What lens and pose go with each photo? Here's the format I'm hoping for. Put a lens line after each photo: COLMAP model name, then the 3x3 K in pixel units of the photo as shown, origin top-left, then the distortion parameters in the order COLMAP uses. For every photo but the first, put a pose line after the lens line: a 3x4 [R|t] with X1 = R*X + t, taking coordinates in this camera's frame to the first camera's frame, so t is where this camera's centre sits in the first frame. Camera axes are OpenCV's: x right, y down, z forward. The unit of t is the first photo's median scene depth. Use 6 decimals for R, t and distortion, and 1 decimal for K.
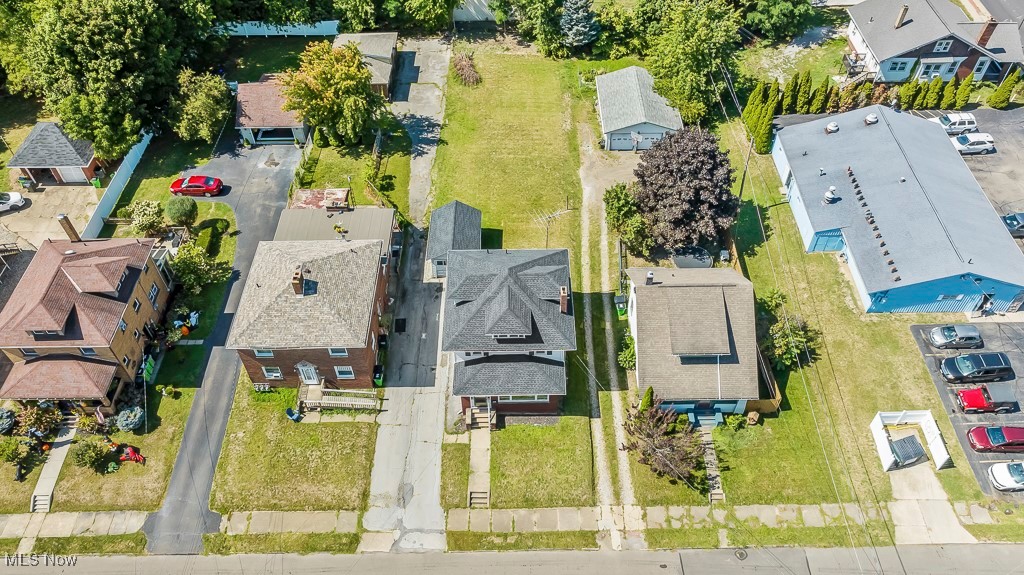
lens RADIAL K [[714.4, 0, 512.0], [0, 714.4, 287.5], [0, 0, 1]] dist [-0.009246, 0.001570]
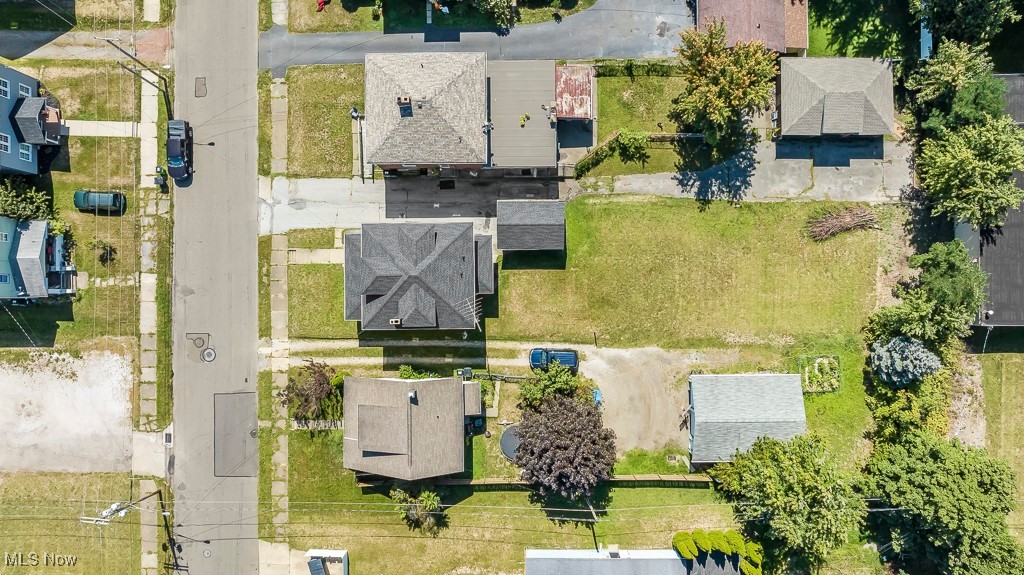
lens RADIAL K [[714.4, 0, 512.0], [0, 714.4, 287.5], [0, 0, 1]] dist [-0.009246, 0.001570]
pose [[0.004838, 0.999981, -0.003702, 0.021811], [-0.768306, 0.006087, 0.640053, -0.901332], [0.640064, -0.000252, 0.768322, 0.181074]]
